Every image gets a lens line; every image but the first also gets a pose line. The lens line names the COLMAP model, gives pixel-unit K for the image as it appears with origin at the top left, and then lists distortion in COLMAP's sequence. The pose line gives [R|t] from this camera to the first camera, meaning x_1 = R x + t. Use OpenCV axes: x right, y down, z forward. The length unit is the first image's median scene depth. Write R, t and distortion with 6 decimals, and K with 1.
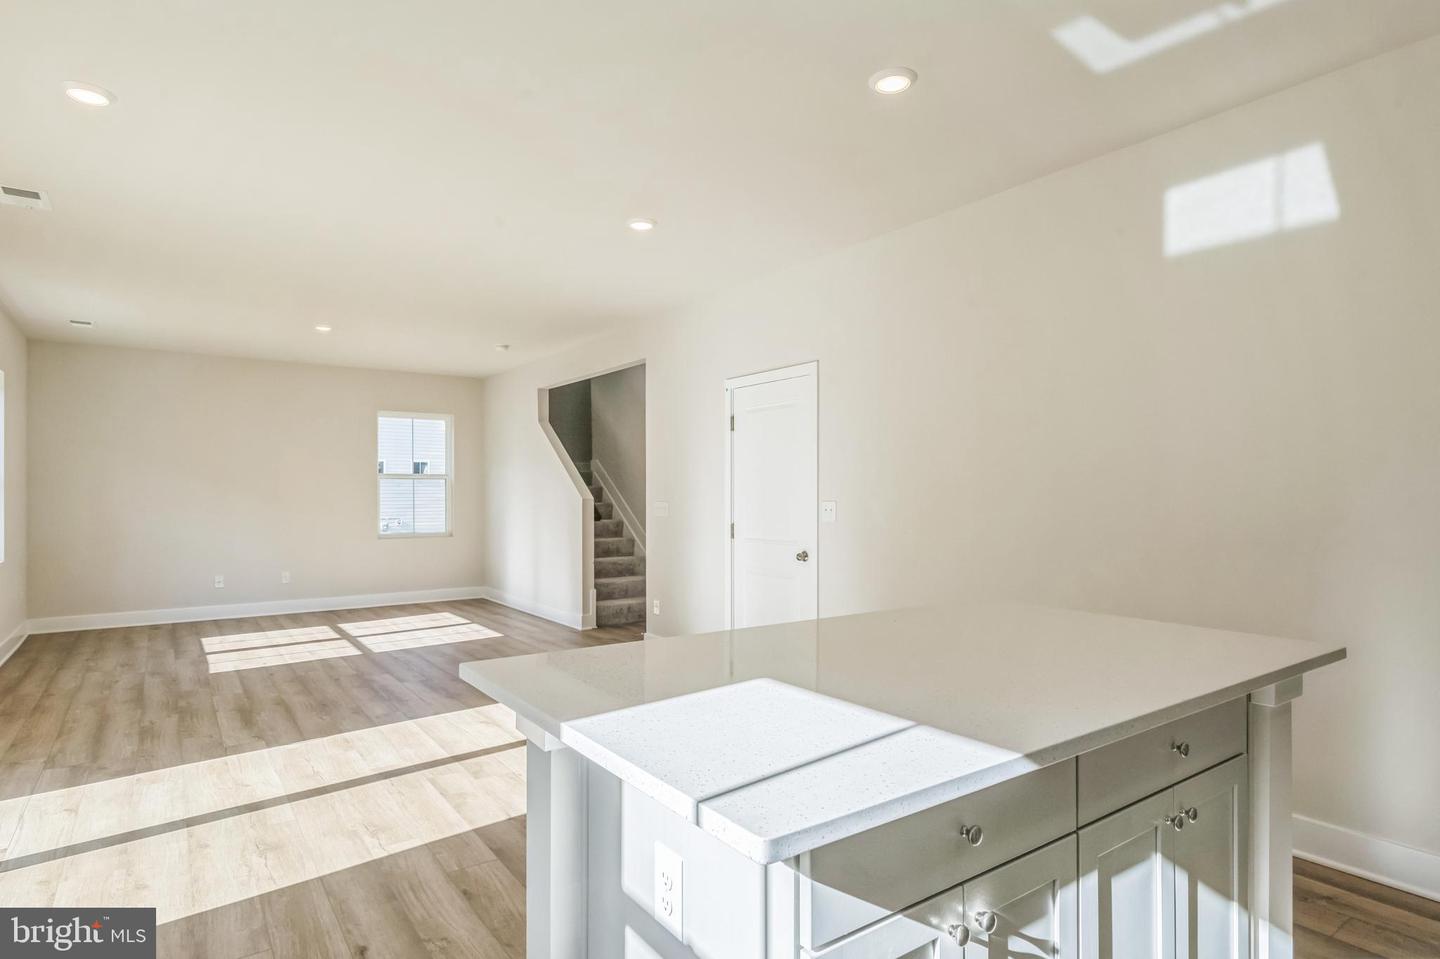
lens RADIAL K [[768.5, 0, 714.4], [0, 768.5, 484.3], [0, 0, 1]] dist [-0.003992, -0.000020]
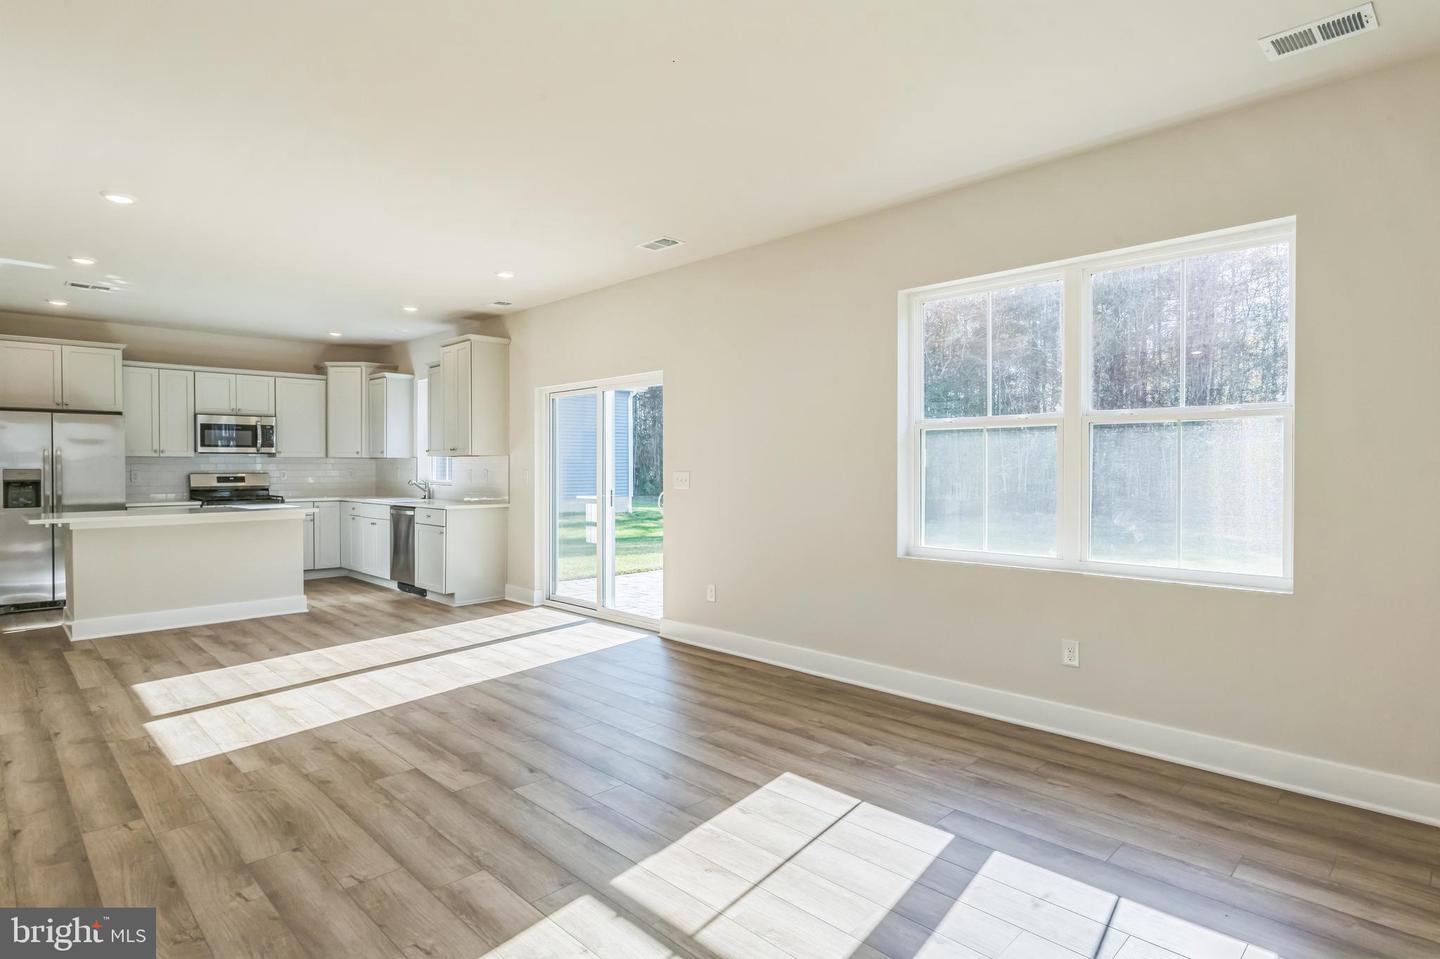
lens RADIAL K [[764.4, 0, 718.4], [0, 764.4, 471.6], [0, 0, 1]] dist [0.000523, -0.000565]
pose [[-0.987100, 0.004511, -0.160041, -0.535962], [0.004911, 0.999986, -0.002108, 0.021472], [0.160029, -0.002867, -0.987108, 1.603210]]
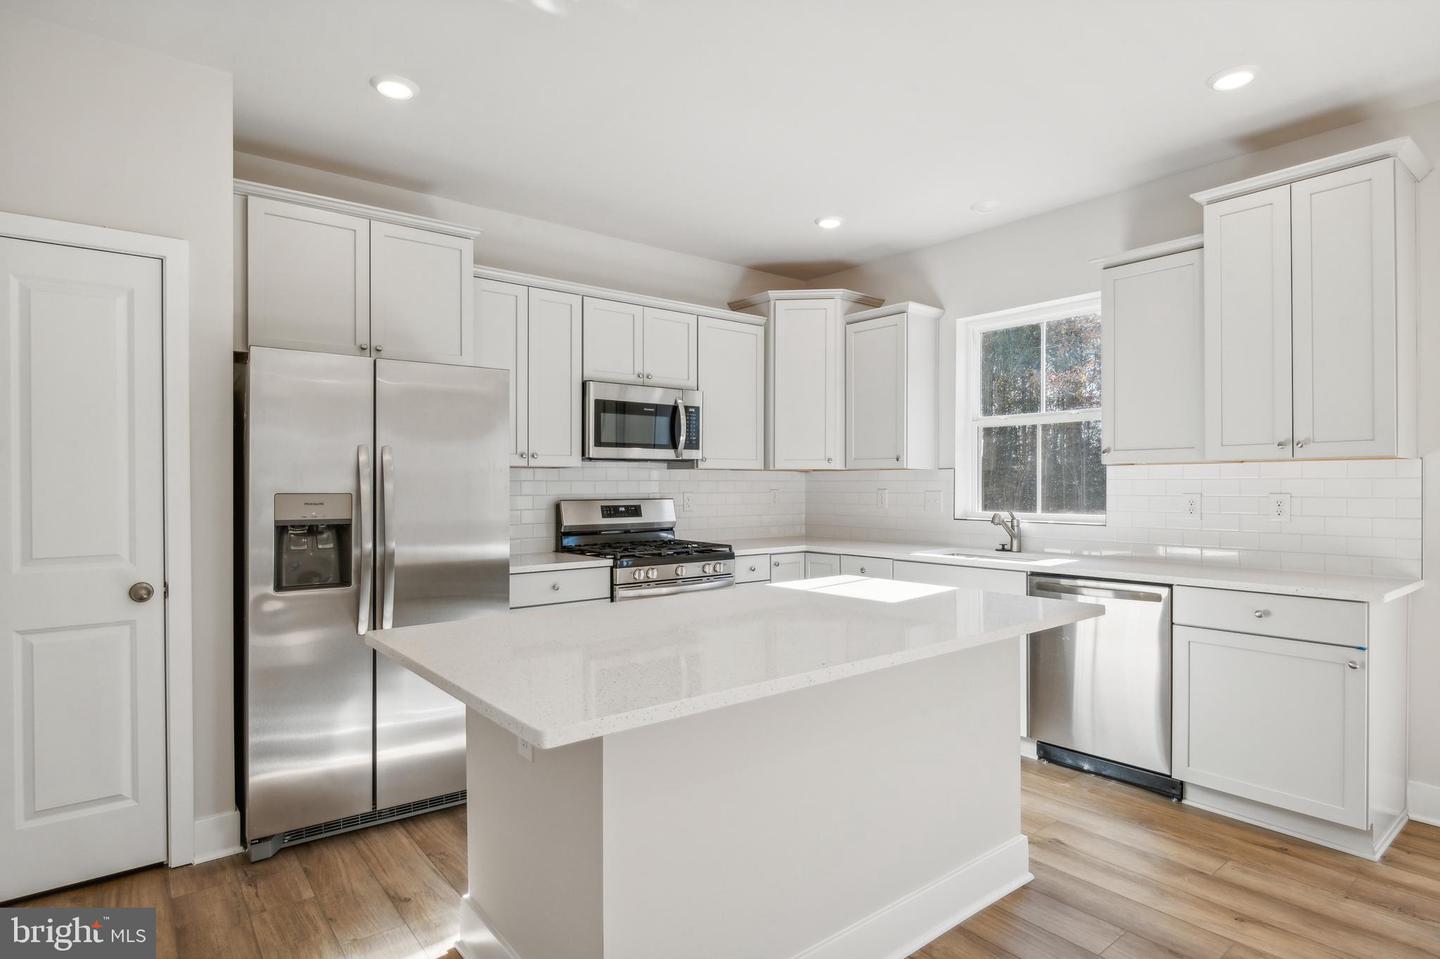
lens RADIAL K [[759.4, 0, 716.1], [0, 759.4, 478.3], [0, 0, 1]] dist [-0.004592, 0.000576]
pose [[-0.998698, 0.004528, -0.050810, 0.125853], [0.005574, 0.999775, -0.020453, 0.011542], [0.050706, -0.020710, -0.998499, 0.731185]]
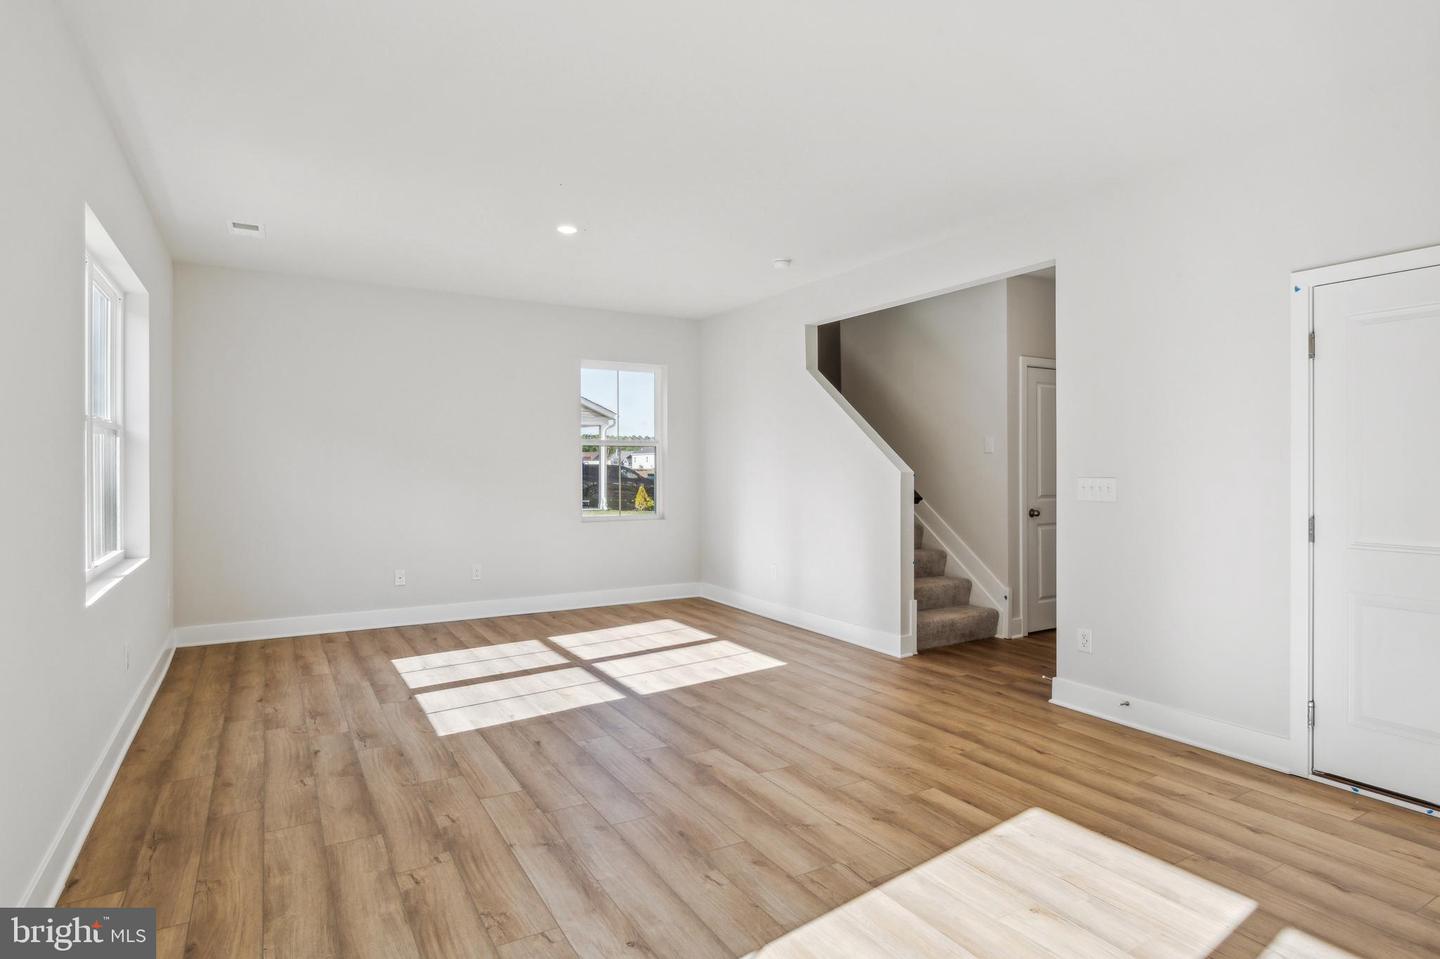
lens RADIAL K [[759.4, 0, 716.1], [0, 759.4, 478.3], [0, 0, 1]] dist [-0.004592, 0.000576]
pose [[0.995930, 0.003261, -0.090073, -0.377045], [-0.000826, 0.999634, 0.027058, 0.006462], [0.090129, -0.026873, 0.995568, 0.388604]]
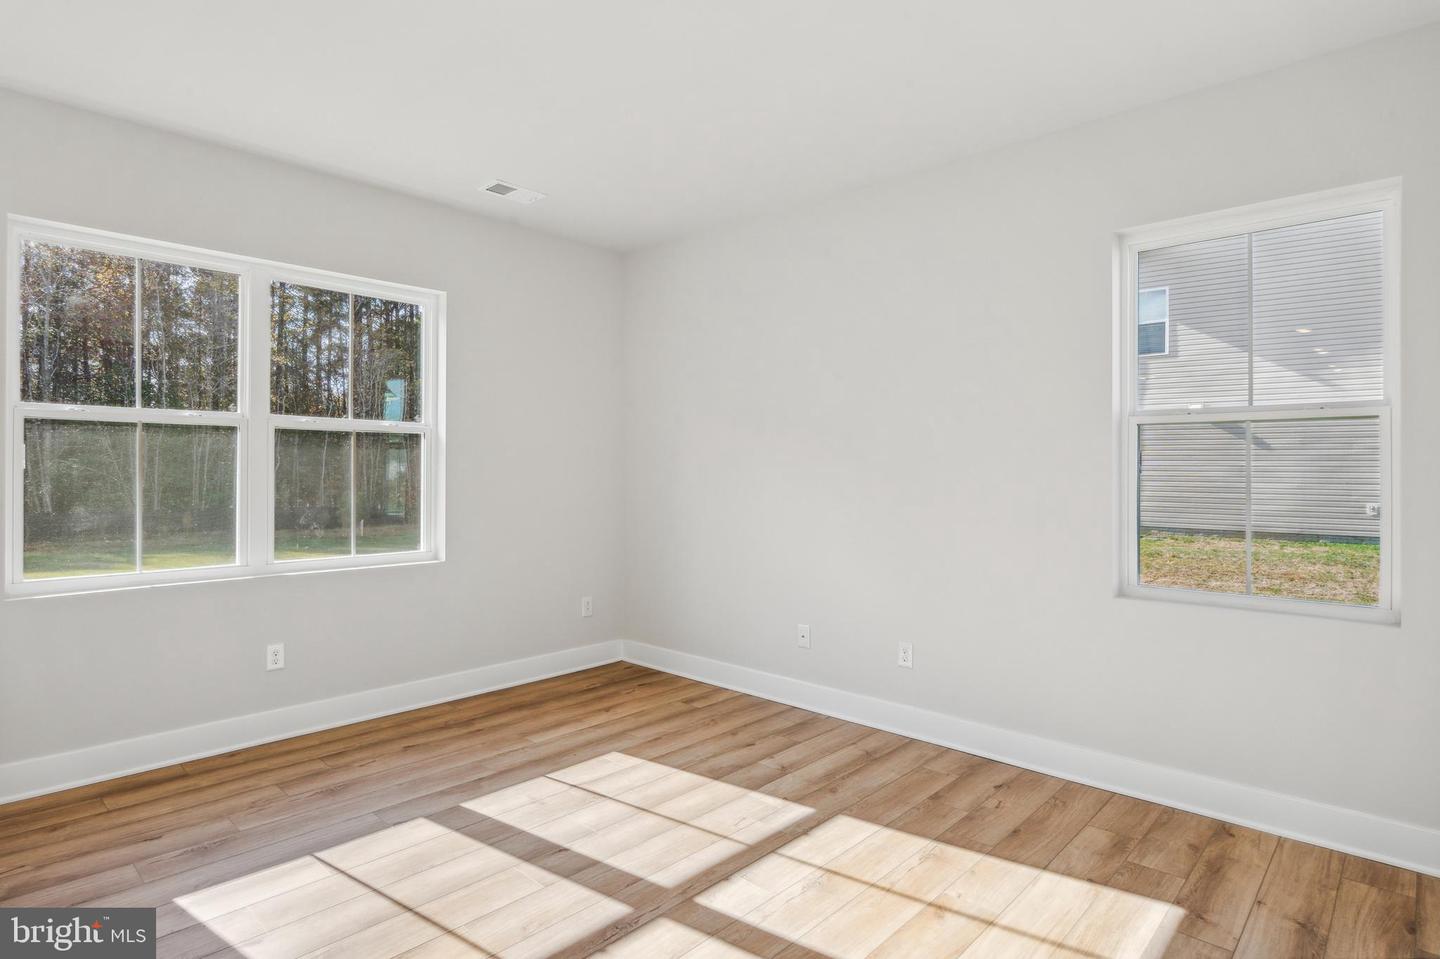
lens RADIAL K [[764.4, 0, 718.4], [0, 764.4, 471.6], [0, 0, 1]] dist [0.000523, -0.000565]
pose [[0.200177, 0.001245, -0.979759, -0.216195], [0.006030, 0.999979, 0.002503, 0.019114], [0.979741, -0.006409, 0.200165, 1.238993]]
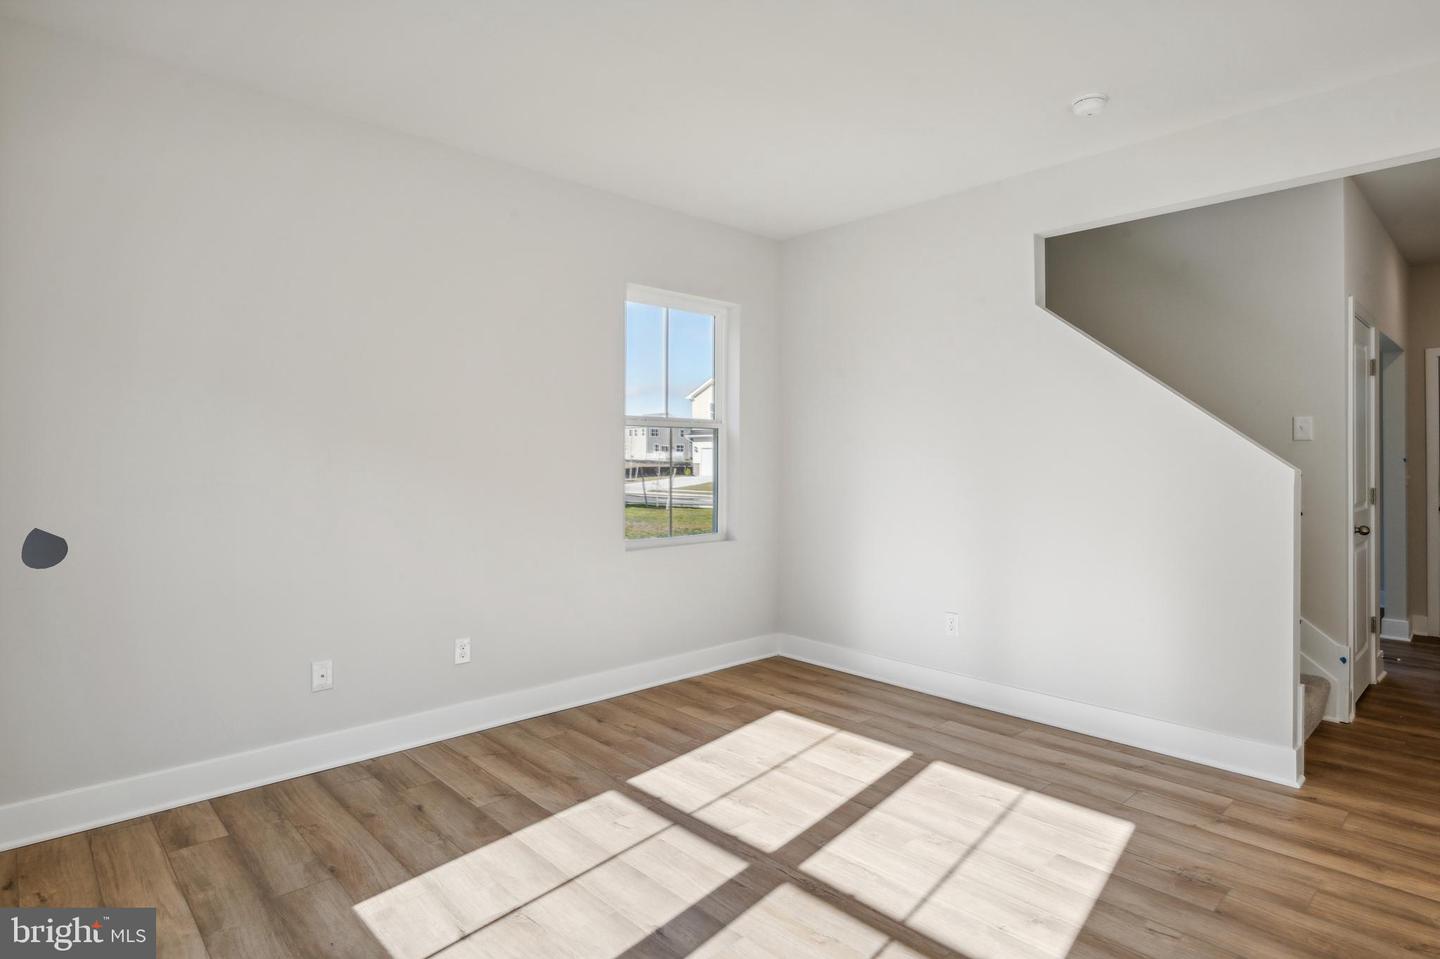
lens RADIAL K [[770.0, 0, 719.8], [0, 770.0, 458.2], [0, 0, 1]] dist [-0.003694, -0.000682]
pose [[0.991488, 0.003690, 0.130147, -0.725552], [-0.005108, 0.999931, 0.010567, 0.011723], [-0.130099, -0.011142, 0.991438, 0.850294]]
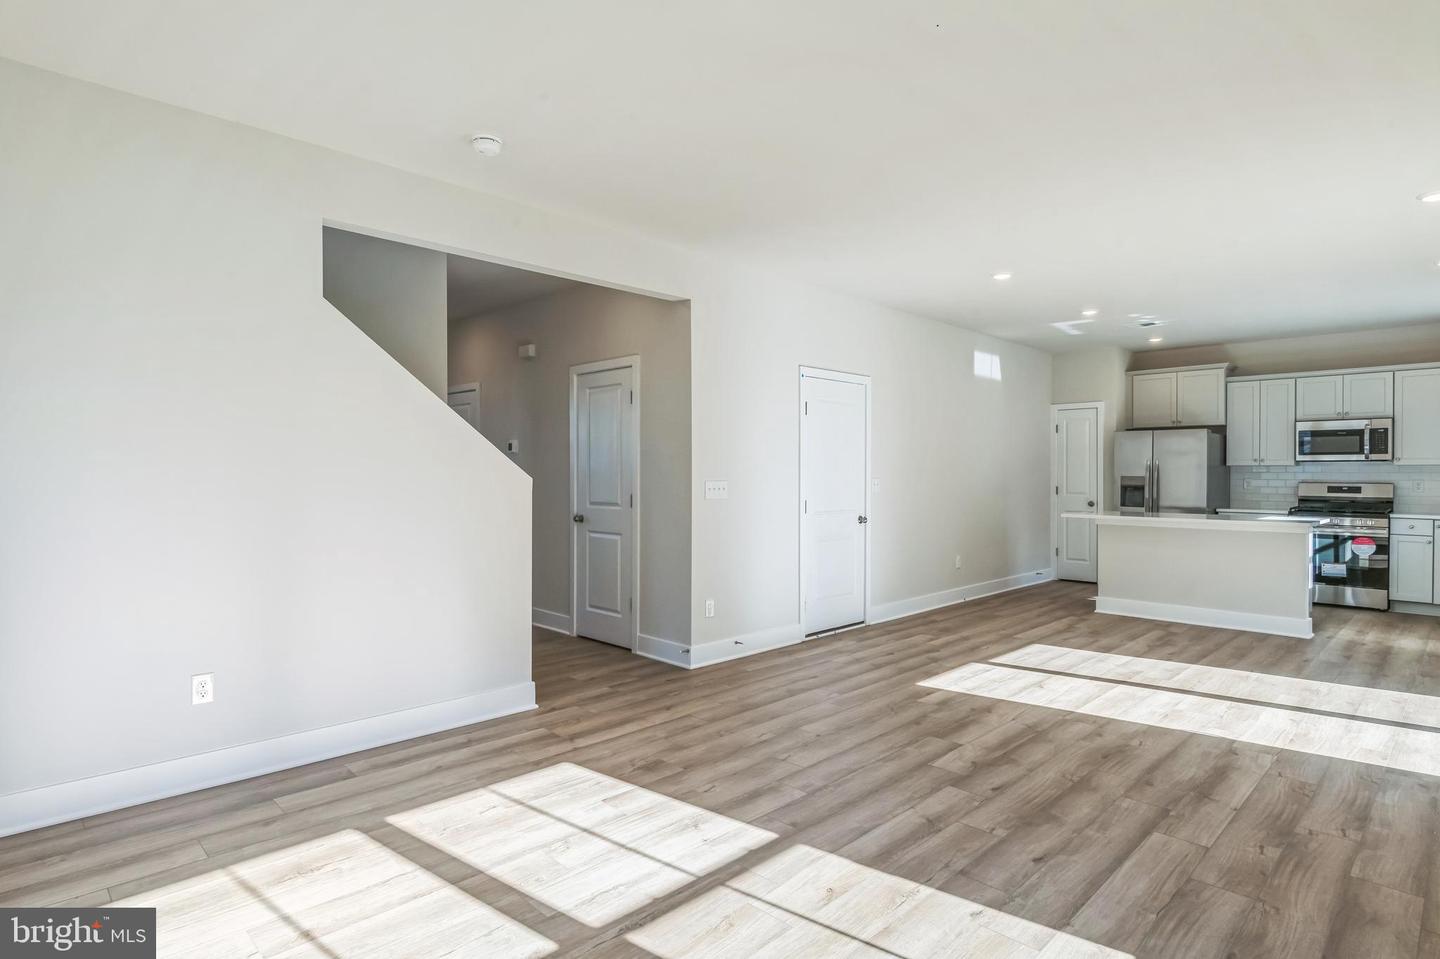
lens RADIAL K [[759.4, 0, 716.1], [0, 759.4, 478.3], [0, 0, 1]] dist [-0.004592, 0.000576]
pose [[-0.153700, -0.006937, 0.988093, -1.017649], [-0.014495, 0.999884, 0.004765, 0.018406], [-0.988011, -0.013590, -0.153783, 1.291674]]
